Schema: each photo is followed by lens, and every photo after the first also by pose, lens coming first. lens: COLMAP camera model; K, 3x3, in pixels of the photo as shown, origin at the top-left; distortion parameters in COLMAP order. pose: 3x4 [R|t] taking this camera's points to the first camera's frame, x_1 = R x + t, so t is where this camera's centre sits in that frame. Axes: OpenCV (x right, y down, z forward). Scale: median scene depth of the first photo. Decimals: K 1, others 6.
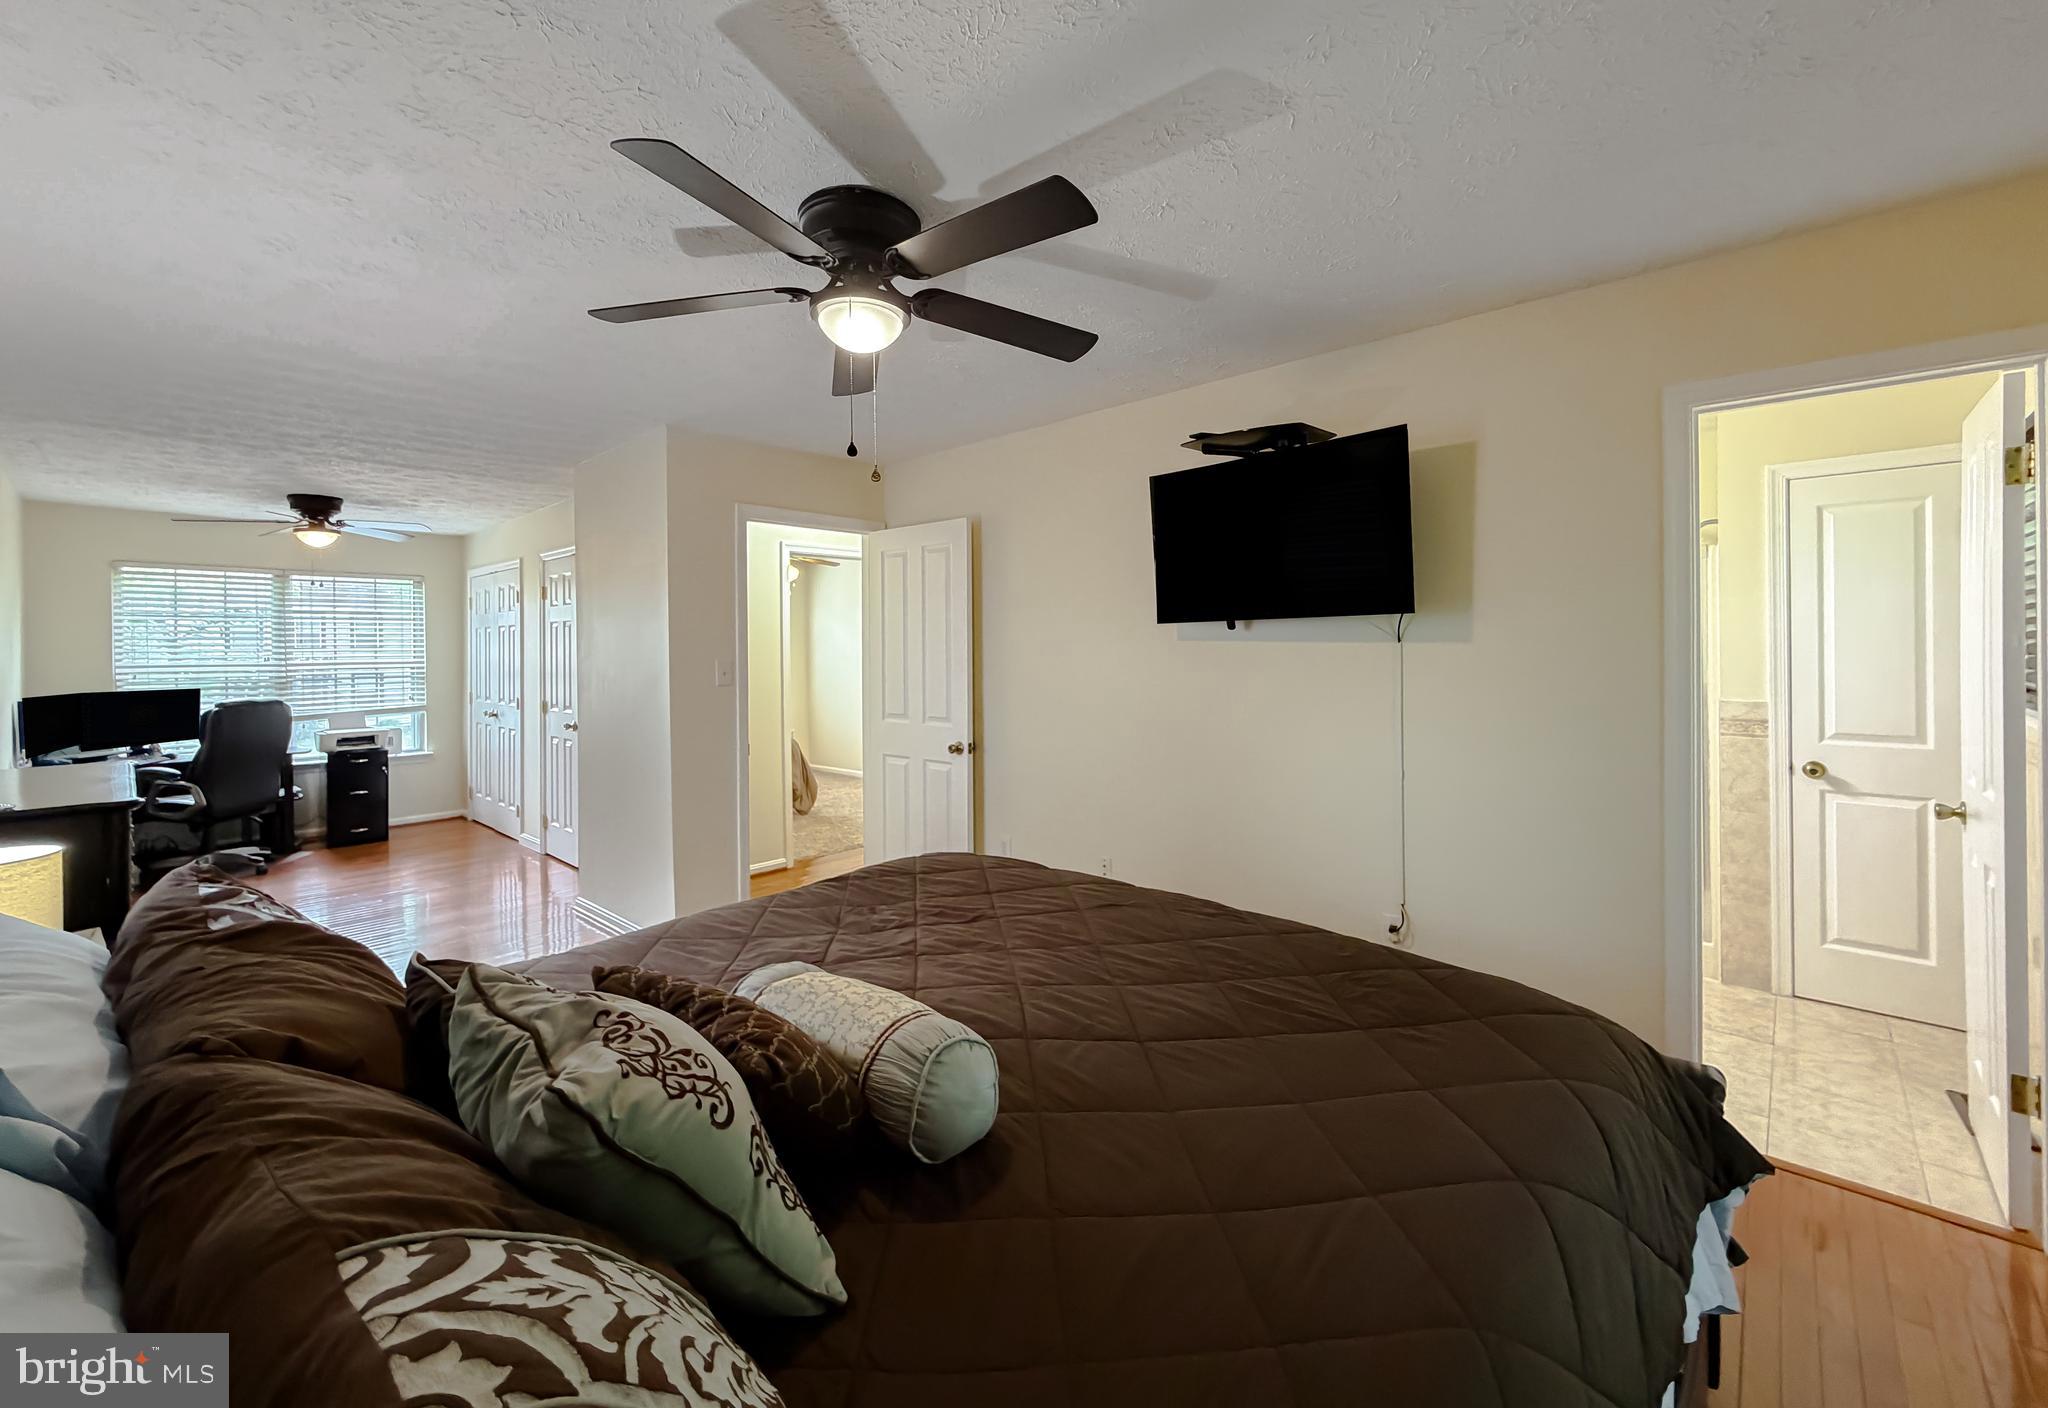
lens RADIAL K [[828.8, 0, 1025.0], [0, 828.8, 647.8], [0, 0, 1]] dist [-0.000007, -0.000043]
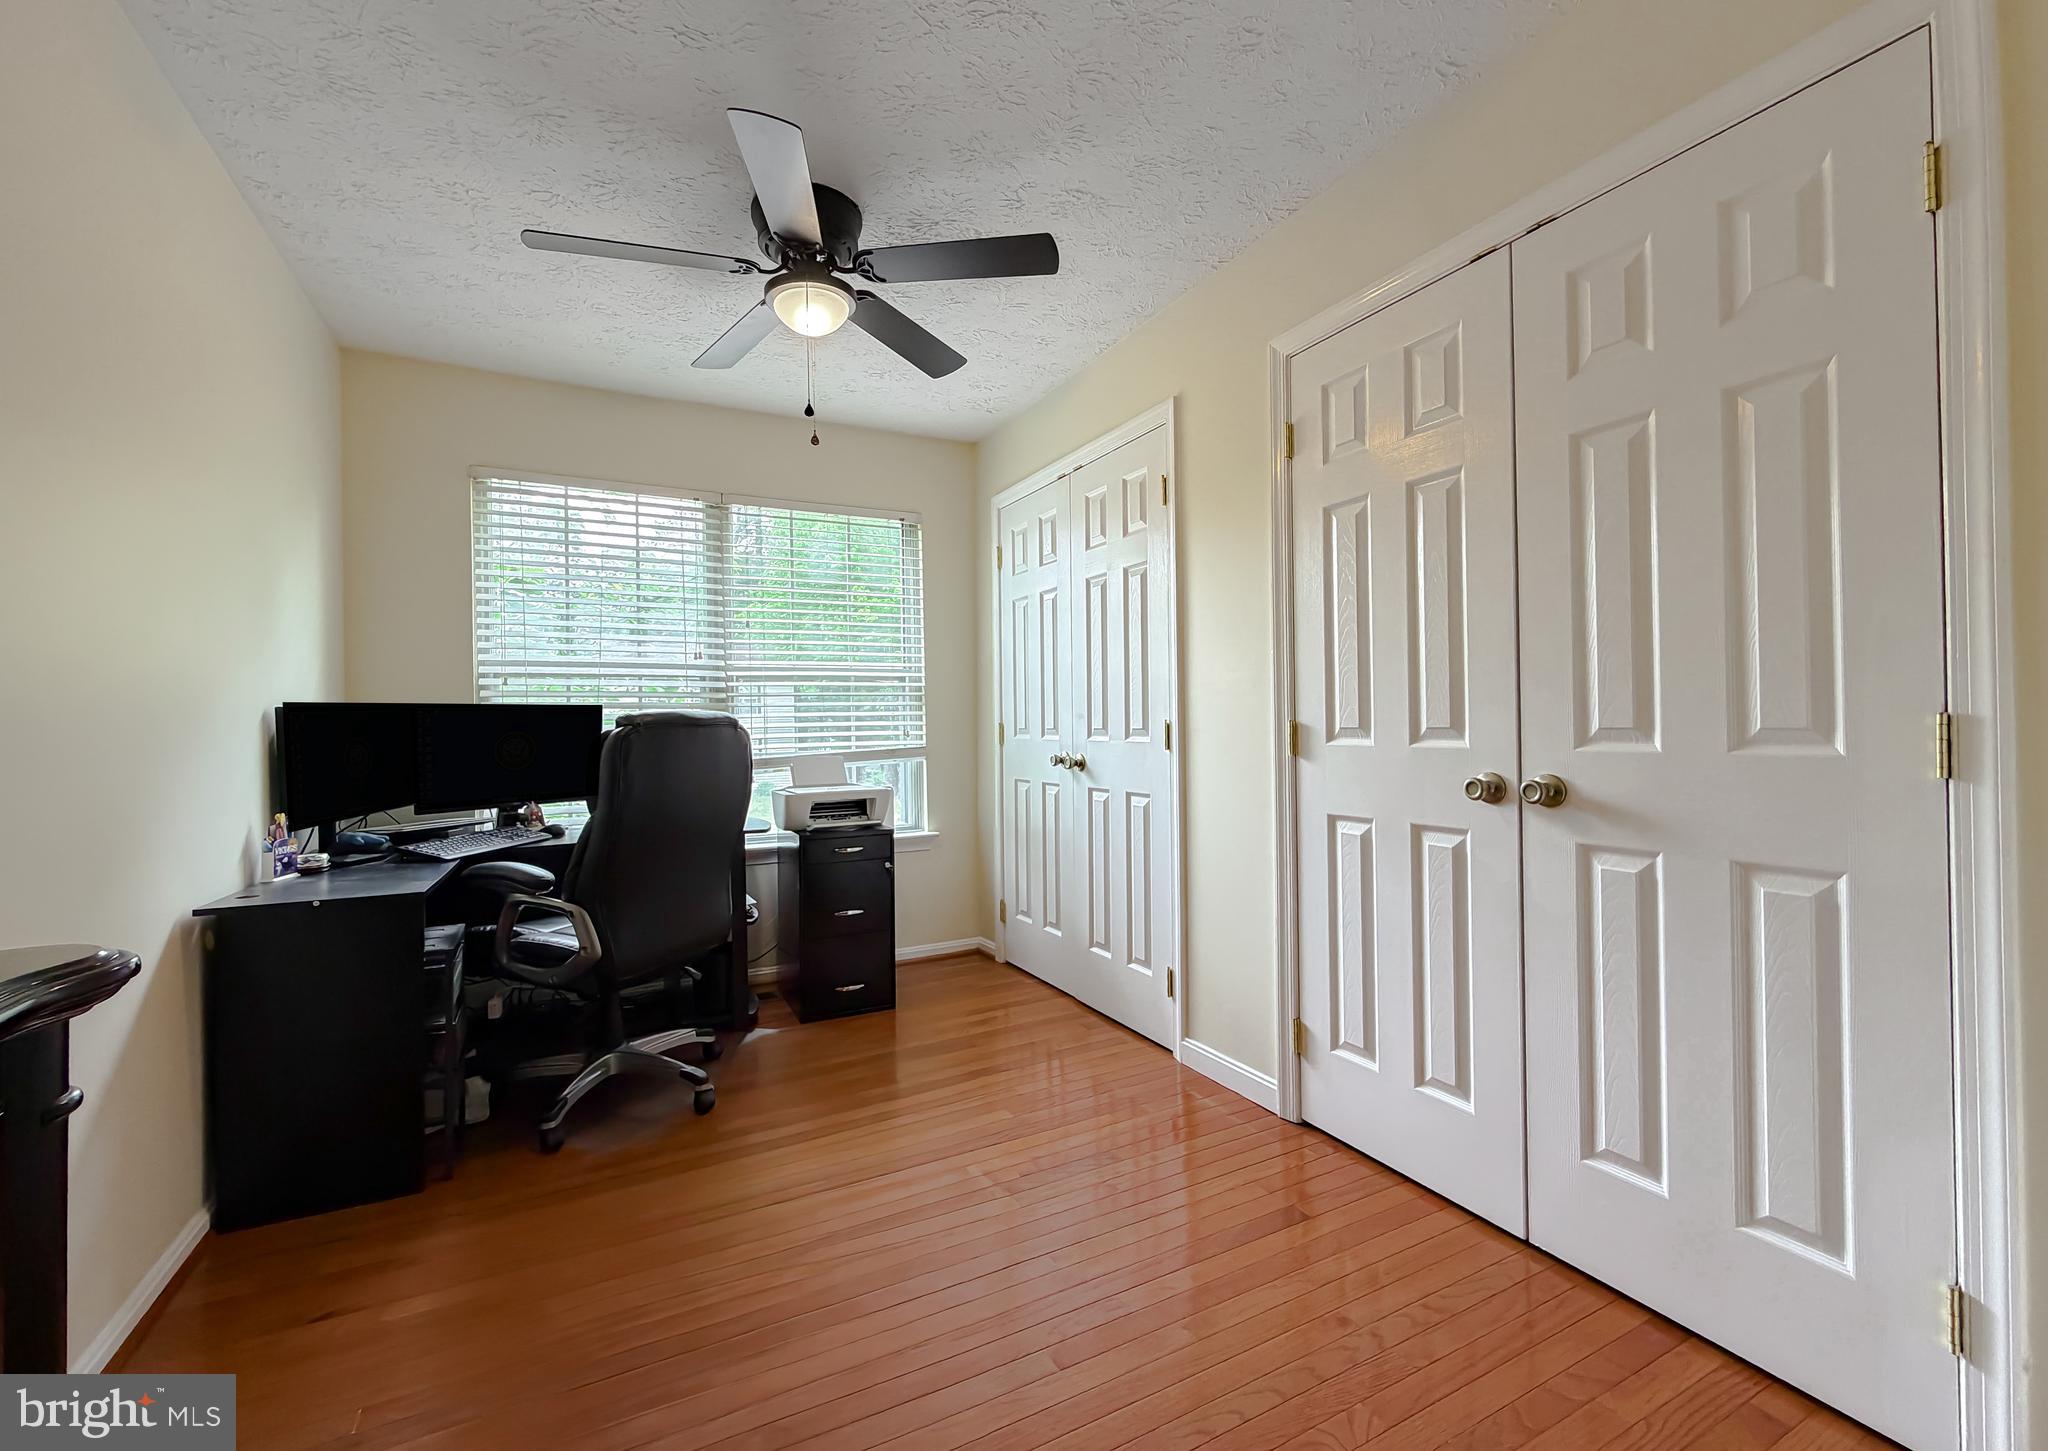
lens RADIAL K [[825.5, 0, 1013.4], [0, 825.5, 724.4], [0, 0, 1]] dist [0.000198, -0.000293]
pose [[0.940350, -0.006667, -0.340142, -0.543917], [0.007030, 0.999975, -0.000163, 0.061944], [0.340135, -0.002238, 0.940374, 0.568708]]
